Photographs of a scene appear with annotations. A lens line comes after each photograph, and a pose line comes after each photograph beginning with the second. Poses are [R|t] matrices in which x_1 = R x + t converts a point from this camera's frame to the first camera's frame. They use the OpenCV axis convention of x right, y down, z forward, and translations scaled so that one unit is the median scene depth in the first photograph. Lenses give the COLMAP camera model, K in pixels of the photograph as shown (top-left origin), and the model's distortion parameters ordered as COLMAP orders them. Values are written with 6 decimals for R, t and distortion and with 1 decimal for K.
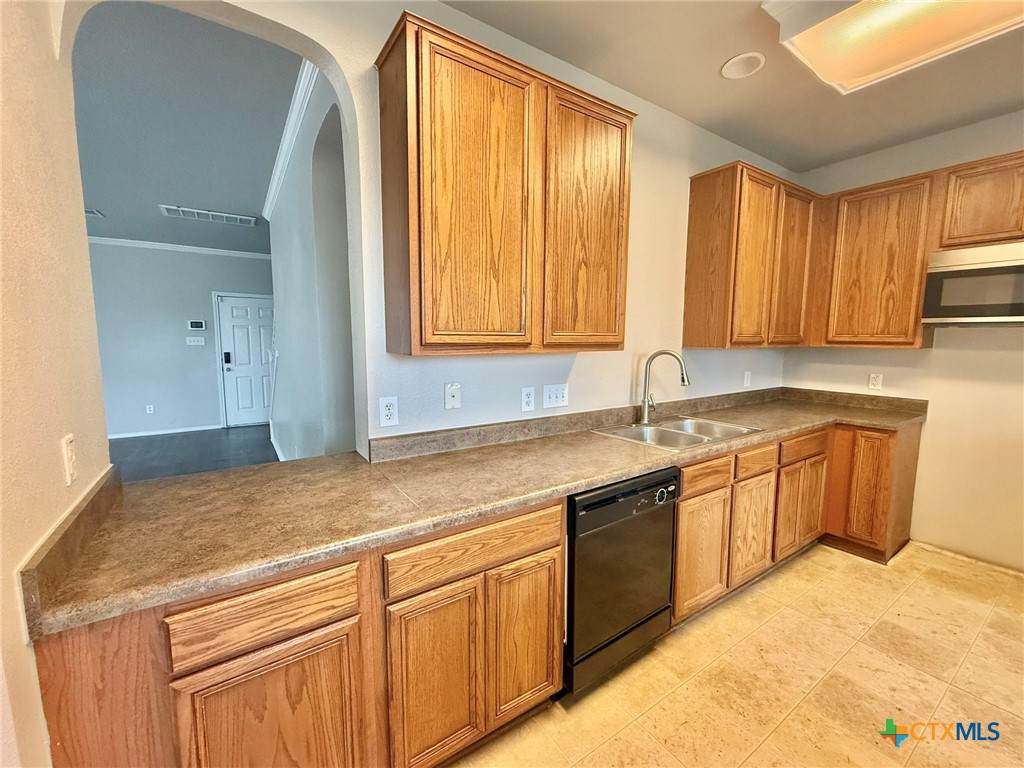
lens RADIAL K [[409.8, 0, 497.8], [0, 409.8, 381.7], [0, 0, 1]] dist [-0.002599, 0.000182]
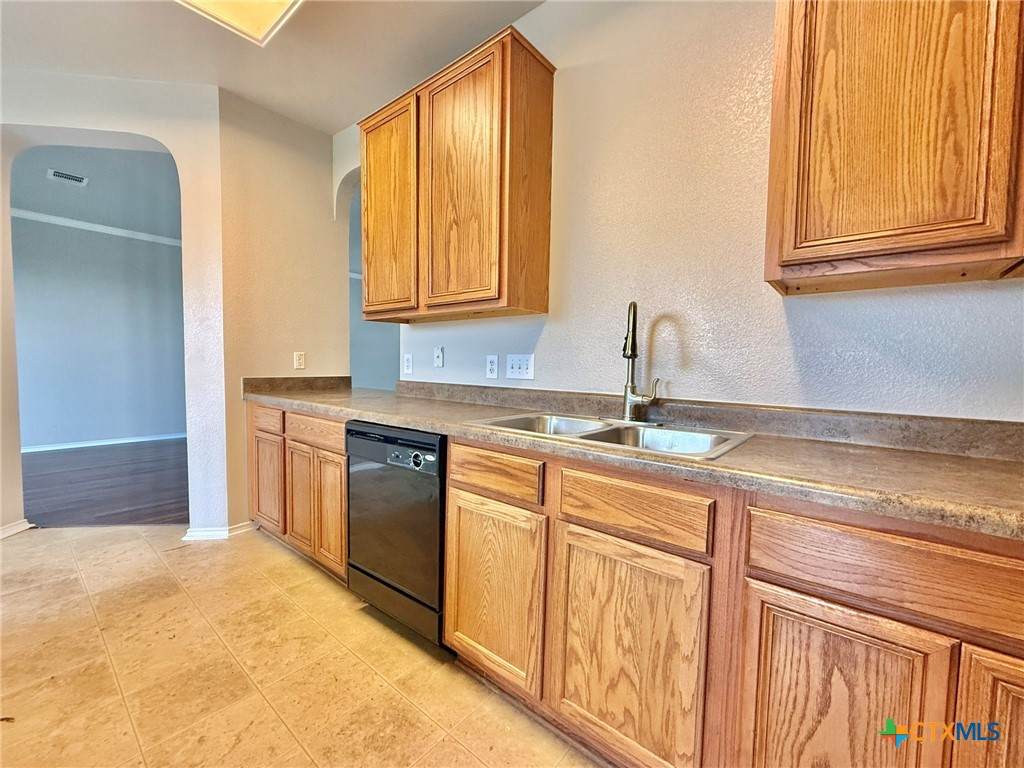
lens RADIAL K [[409.8, 0, 518.9], [0, 409.8, 383.2], [0, 0, 1]] dist [-0.002599, 0.000182]
pose [[0.327684, 0.049113, -0.943510, 1.179904], [-0.116099, 0.993173, 0.011376, 0.071301], [0.937627, 0.105813, 0.331148, 0.814530]]
